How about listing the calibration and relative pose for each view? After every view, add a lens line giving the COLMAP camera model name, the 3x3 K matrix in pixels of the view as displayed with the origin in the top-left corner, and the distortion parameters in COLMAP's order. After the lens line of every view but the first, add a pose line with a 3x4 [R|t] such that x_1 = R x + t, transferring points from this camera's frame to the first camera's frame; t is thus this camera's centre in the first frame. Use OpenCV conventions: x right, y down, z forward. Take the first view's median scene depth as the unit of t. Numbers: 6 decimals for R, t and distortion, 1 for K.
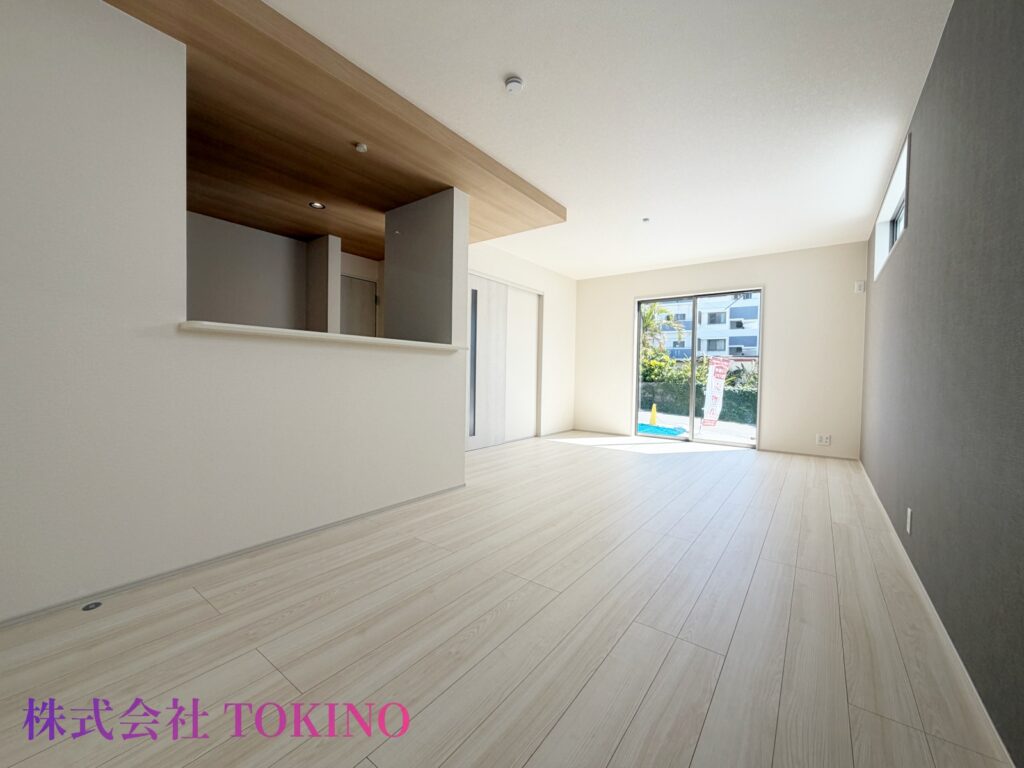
lens RADIAL K [[410.7, 0, 509.2], [0, 410.7, 383.5], [0, 0, 1]] dist [-0.003895, 0.000216]
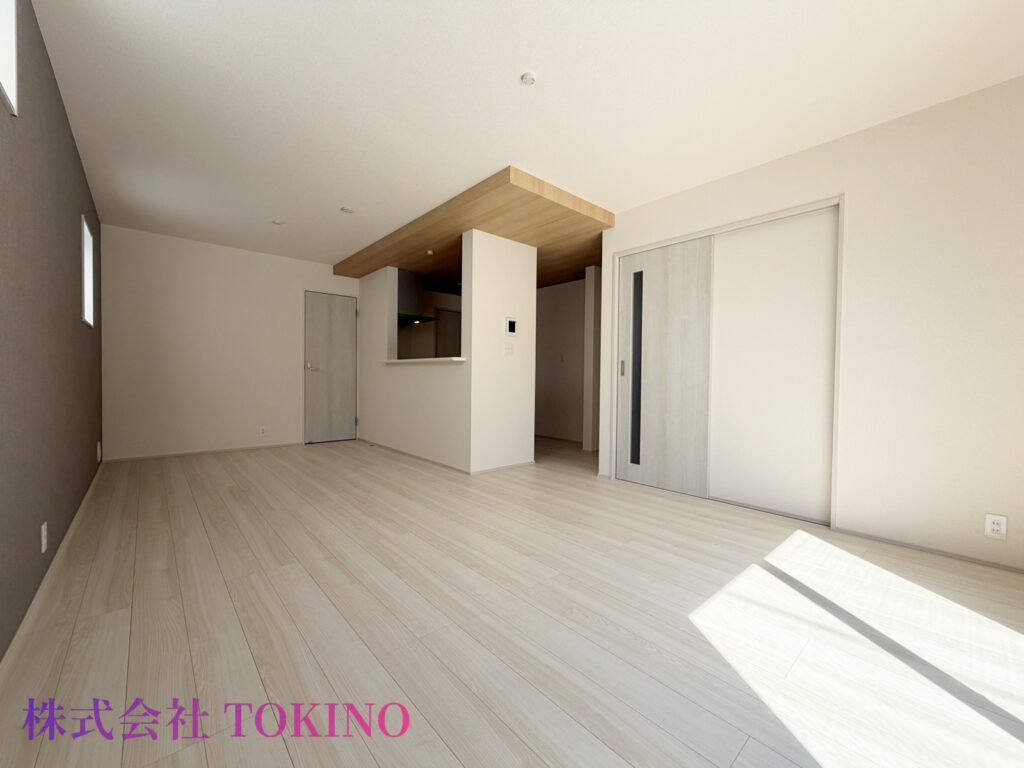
lens RADIAL K [[410.7, 0, 508.7], [0, 410.7, 381.8], [0, 0, 1]] dist [-0.003895, 0.000216]
pose [[-0.199105, -0.011117, -0.979915, 1.082164], [-0.038277, 0.999261, -0.003559, -0.017873], [0.979230, 0.036800, -0.199383, 1.406662]]
